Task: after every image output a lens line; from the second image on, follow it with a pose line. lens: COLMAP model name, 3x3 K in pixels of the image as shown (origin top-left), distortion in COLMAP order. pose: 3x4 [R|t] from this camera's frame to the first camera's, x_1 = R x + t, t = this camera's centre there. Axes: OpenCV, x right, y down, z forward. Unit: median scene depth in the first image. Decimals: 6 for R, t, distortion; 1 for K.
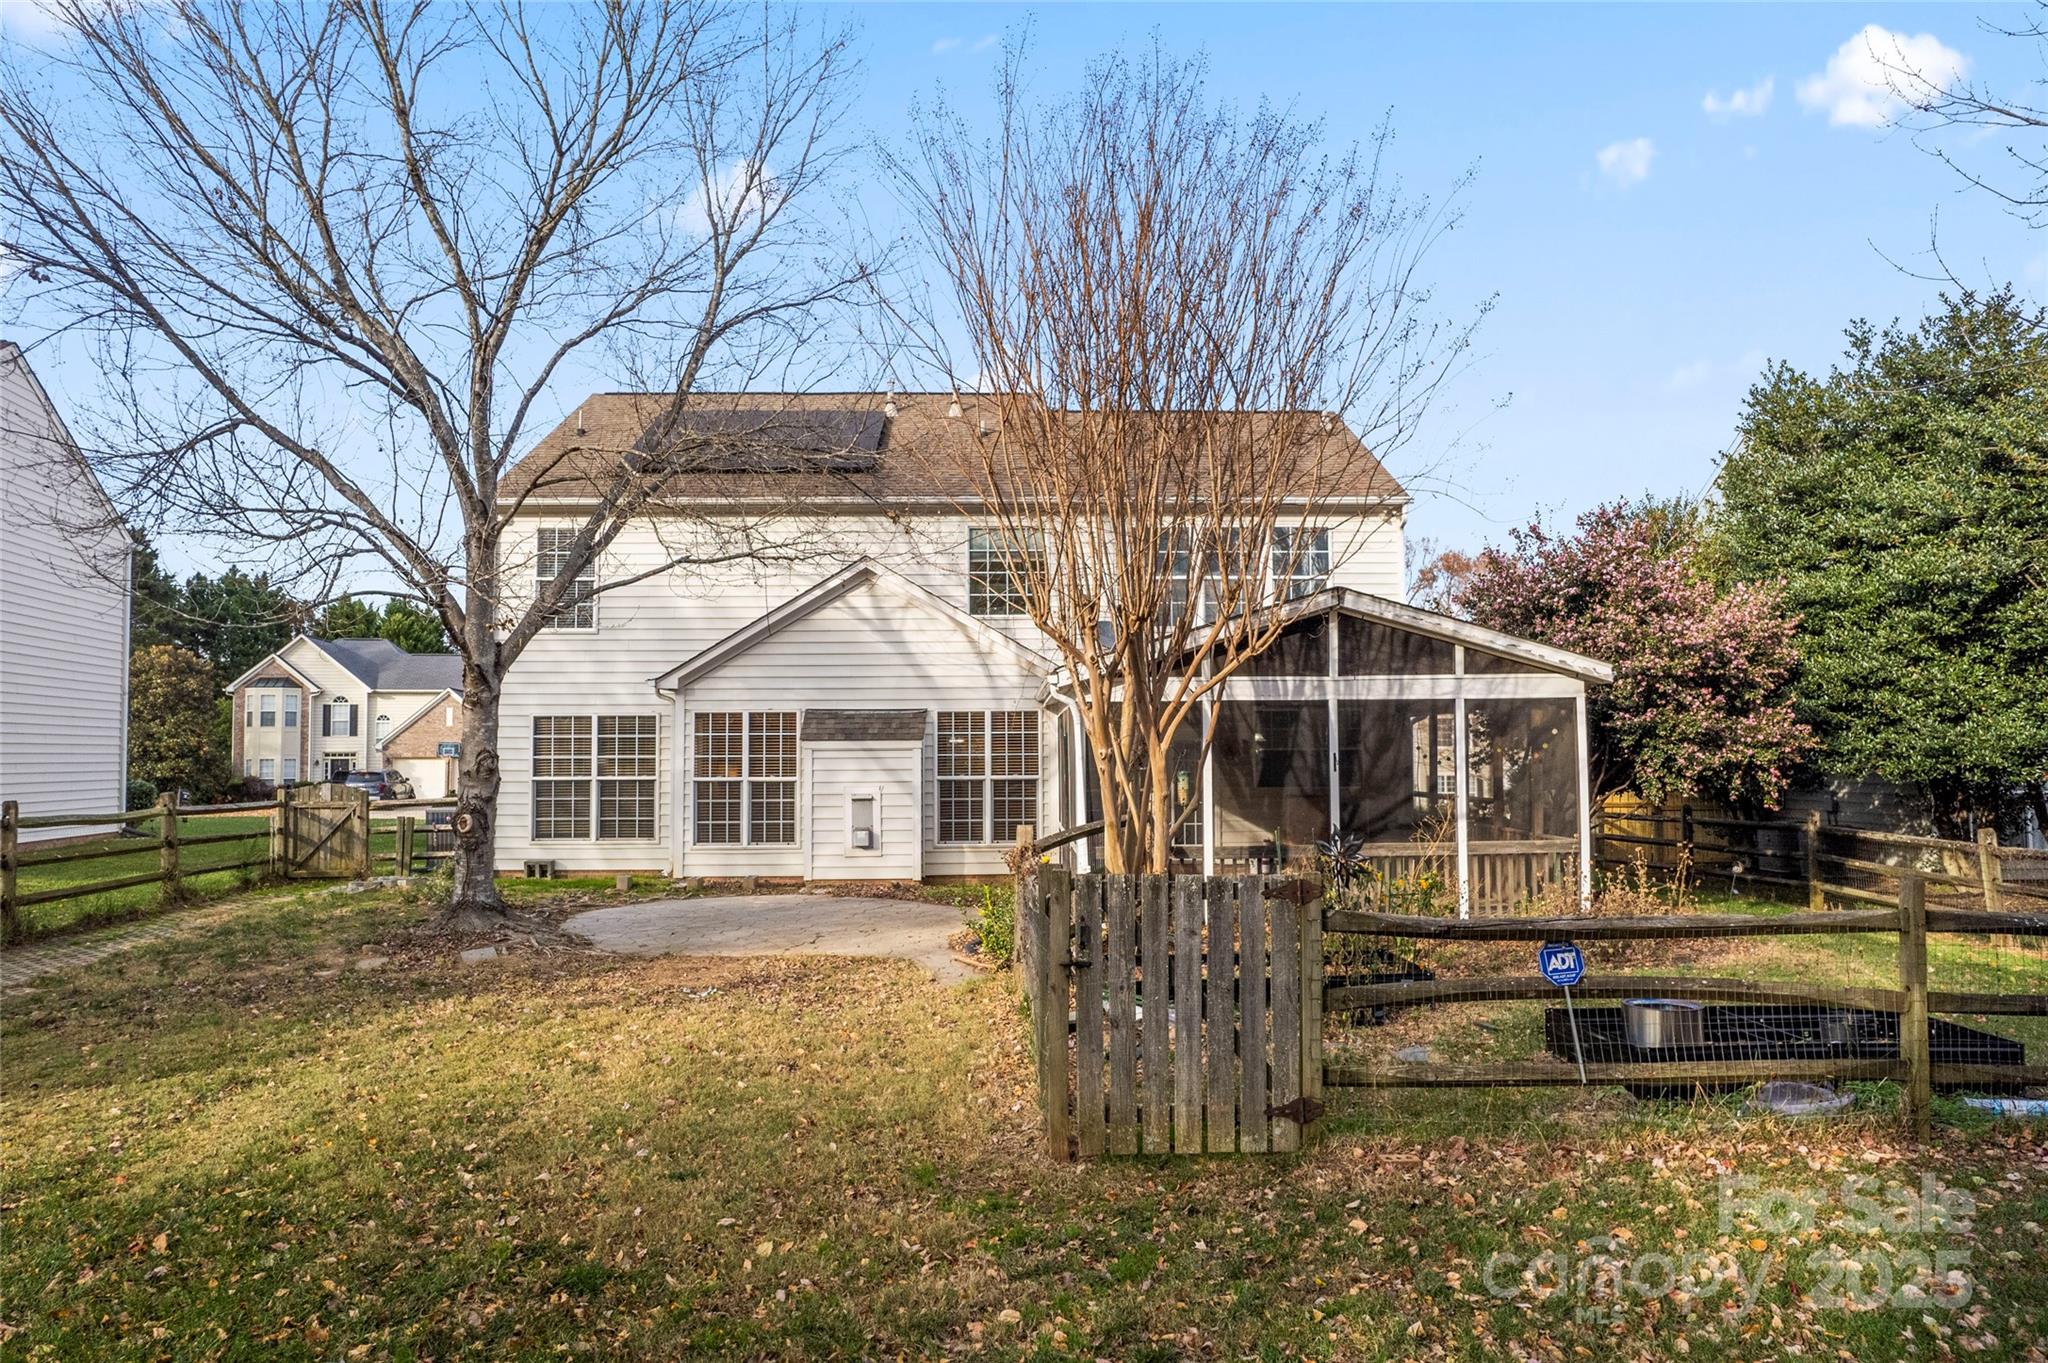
lens RADIAL K [[1308.9, 0, 1021.8], [0, 1308.9, 696.5], [0, 0, 1]] dist [-0.024622, 0.014316]
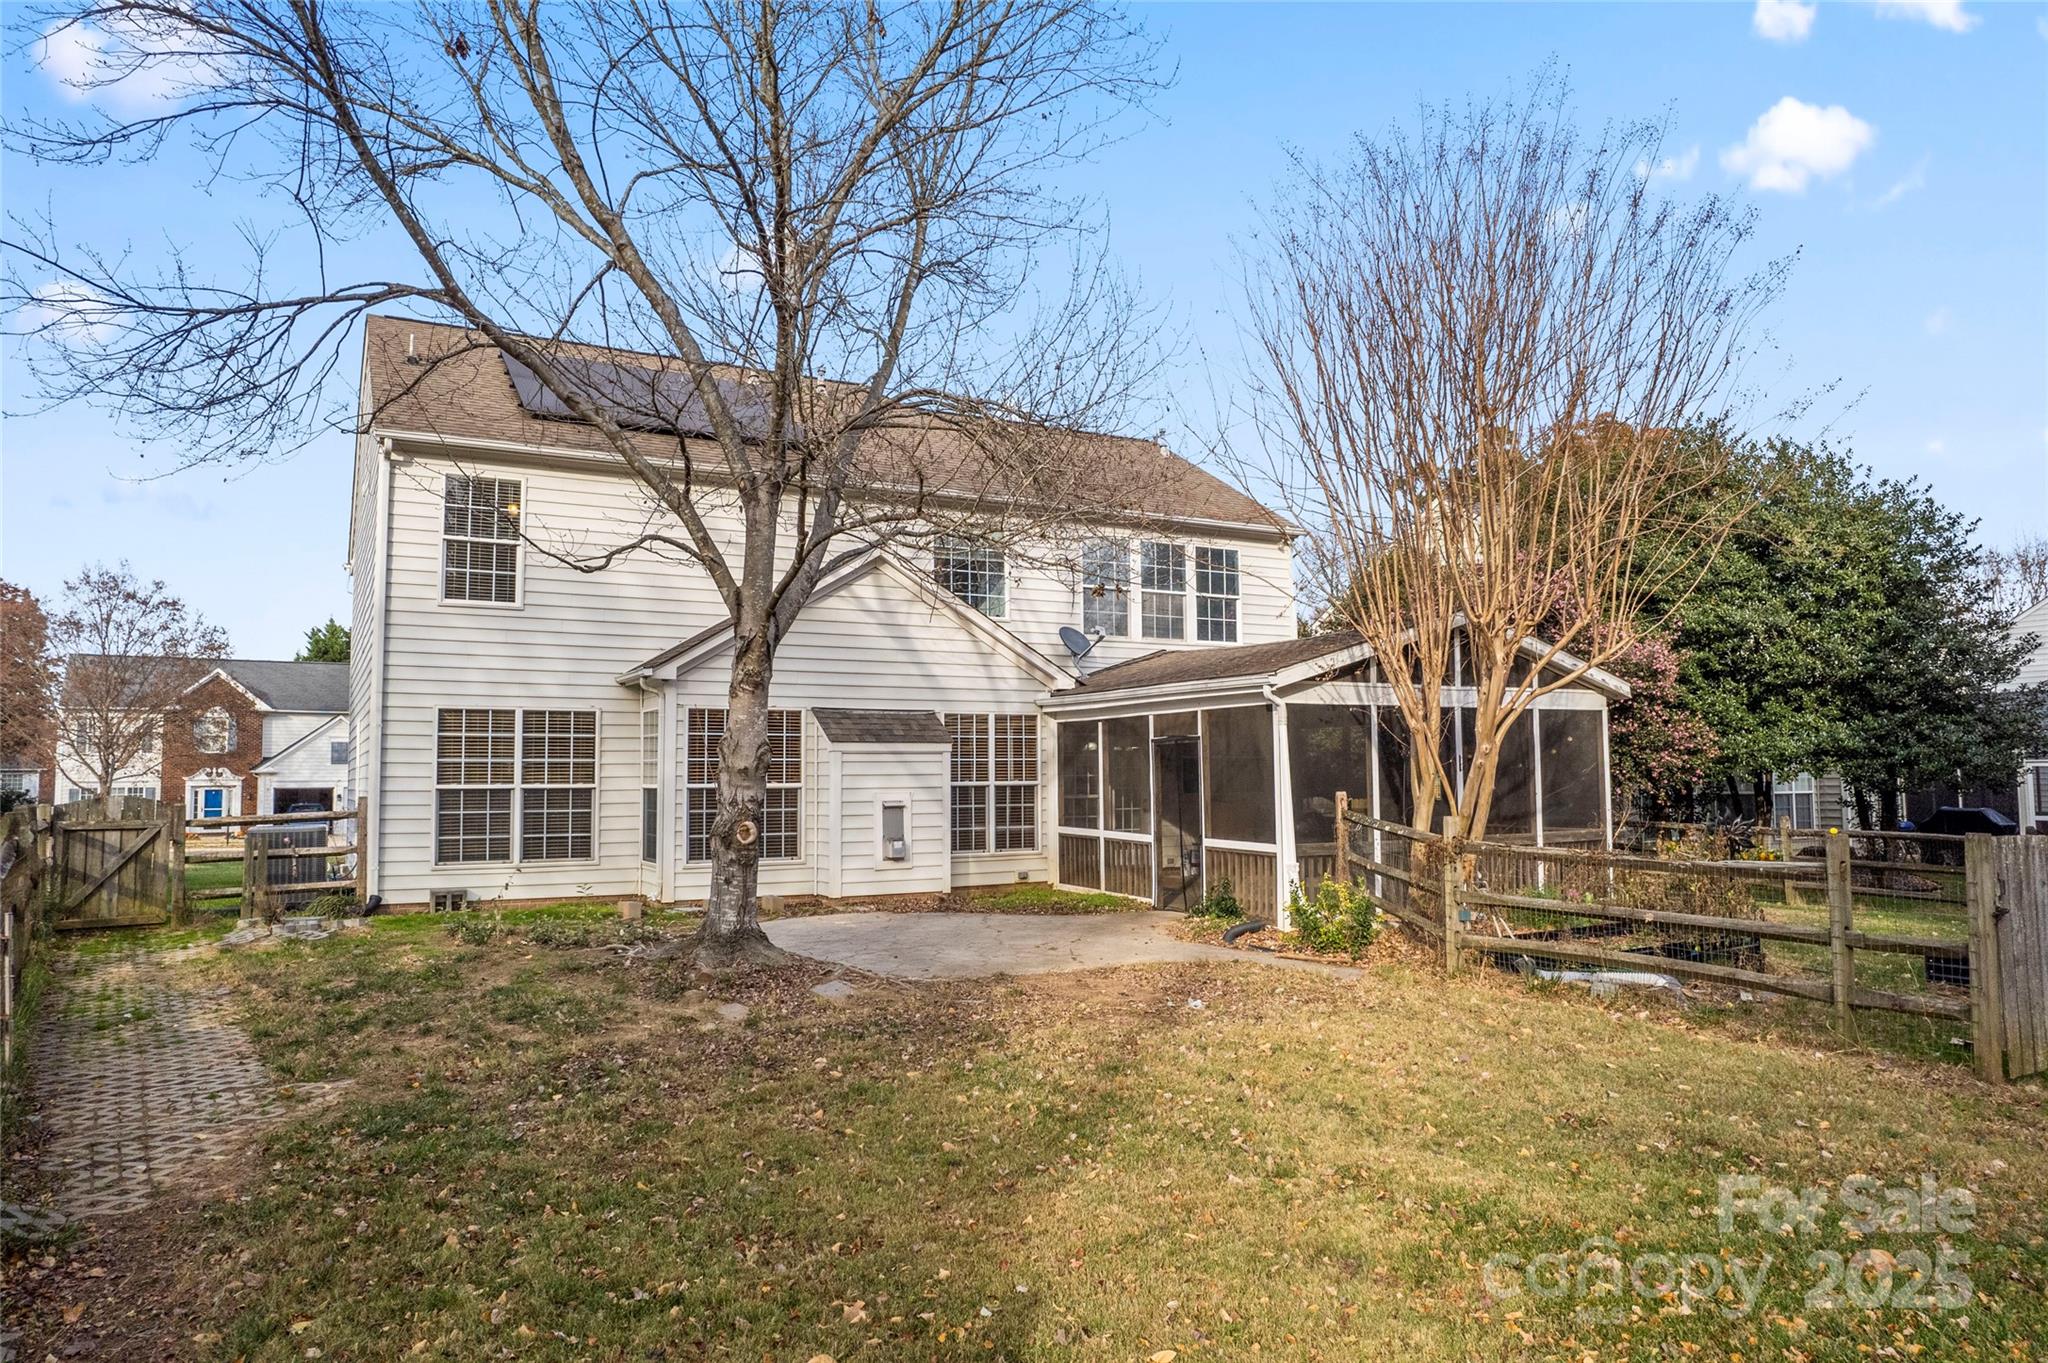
lens RADIAL K [[1251.1, 0, 1024.7], [0, 1251.1, 676.5], [0, 0, 1]] dist [-0.006153, 0.004051]
pose [[0.900009, 0.033085, 0.434613, -0.408821], [-0.020664, 0.999233, -0.033275, 0.013986], [-0.435380, 0.020967, 0.900002, 0.163949]]
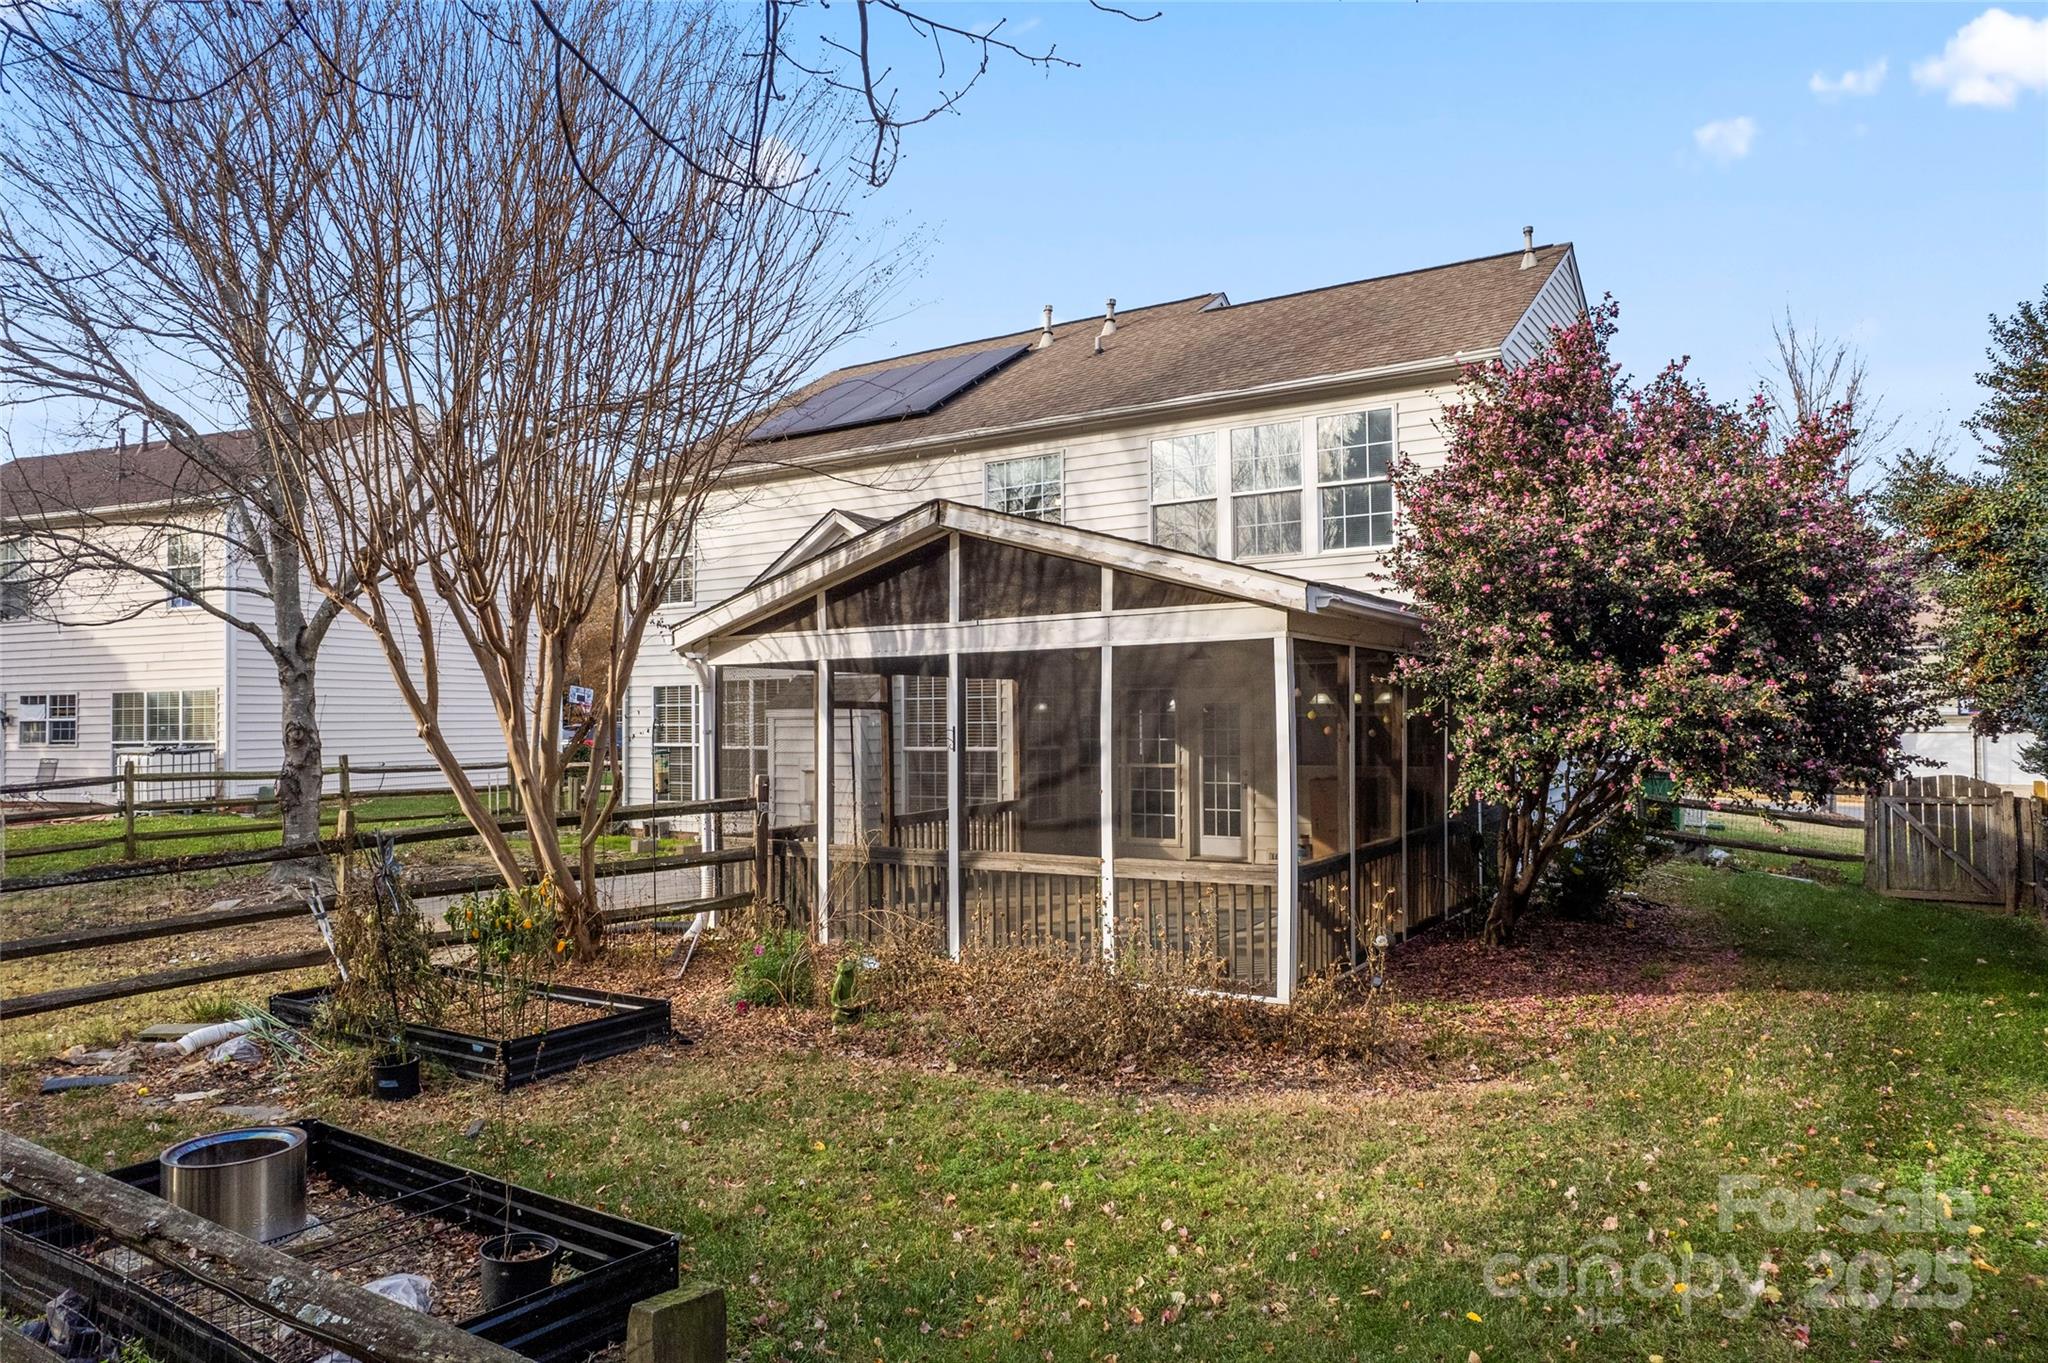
lens RADIAL K [[1308.9, 0, 1021.5], [0, 1308.9, 674.7], [0, 0, 1]] dist [-0.024622, 0.014316]
pose [[0.808311, -0.021046, -0.588380, 0.533185], [0.031842, 0.999461, 0.007995, 0.007067], [0.587894, -0.025197, 0.808545, 0.330821]]
